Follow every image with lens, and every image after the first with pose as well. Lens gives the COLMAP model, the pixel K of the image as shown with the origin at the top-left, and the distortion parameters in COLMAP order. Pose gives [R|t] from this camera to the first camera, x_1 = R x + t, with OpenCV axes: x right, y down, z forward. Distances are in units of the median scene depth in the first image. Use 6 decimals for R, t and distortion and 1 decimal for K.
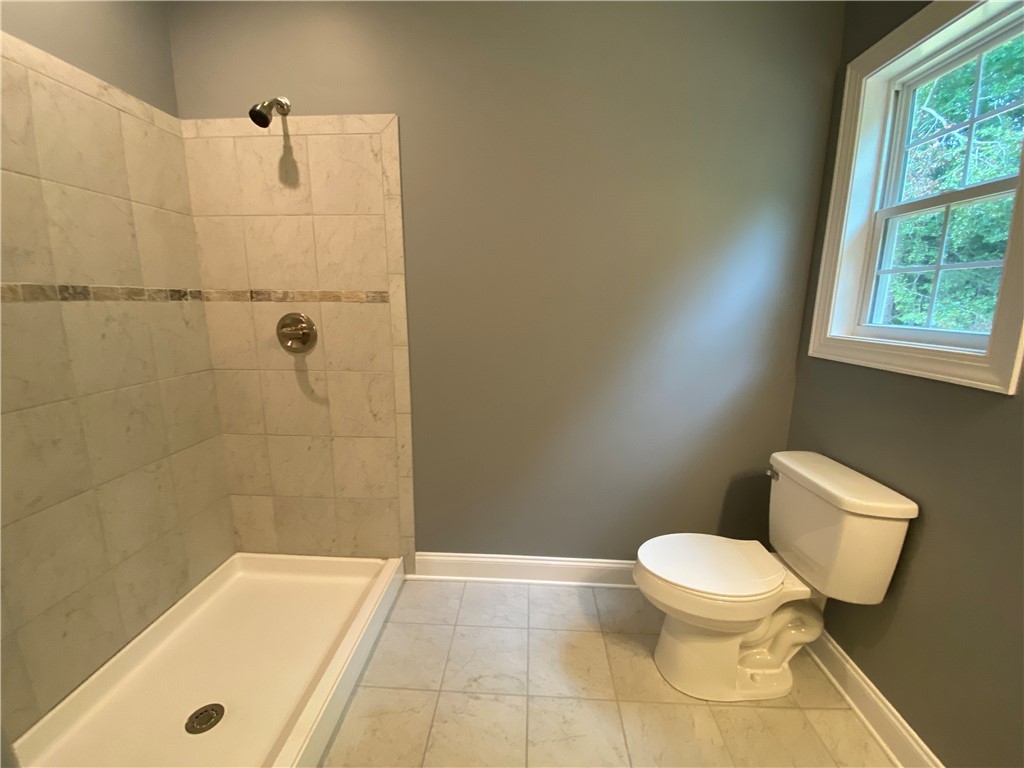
lens RADIAL K [[417.2, 0, 508.0], [0, 417.2, 383.1], [0, 0, 1]] dist [0.029075, -0.022477]
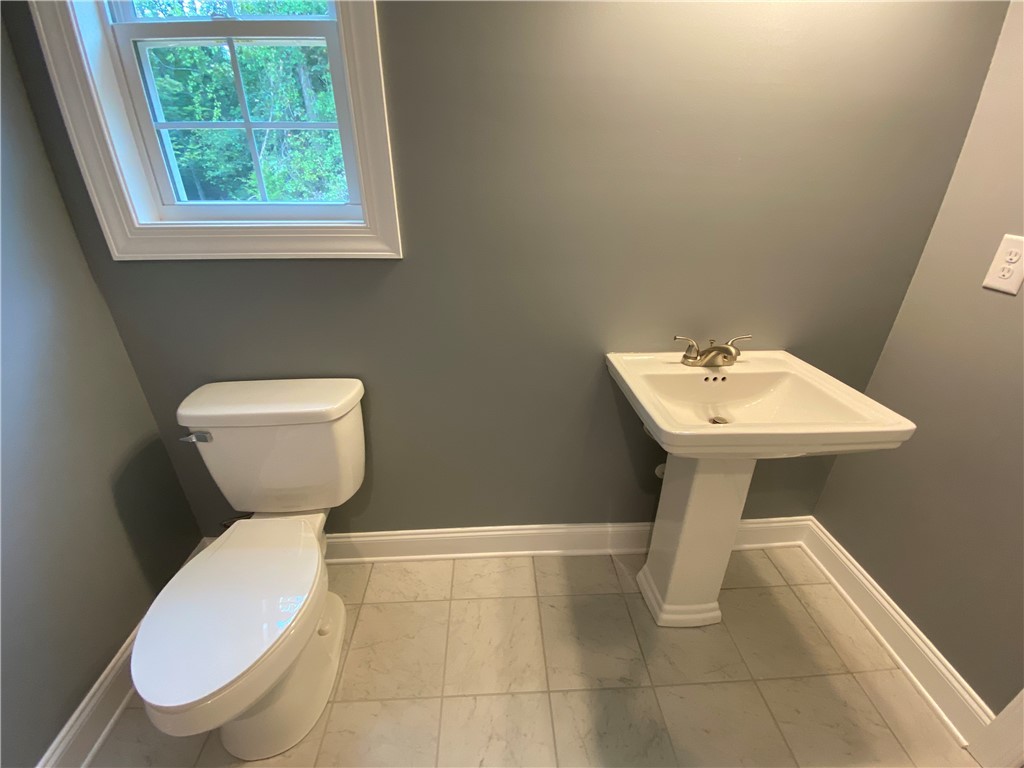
lens RADIAL K [[417.2, 0, 508.0], [0, 417.2, 383.1], [0, 0, 1]] dist [0.029075, -0.022477]
pose [[-0.101272, -0.447536, 0.888513, -0.015982], [0.180174, 0.870086, 0.458790, -0.103505], [-0.978408, 0.206549, -0.007481, 0.520059]]
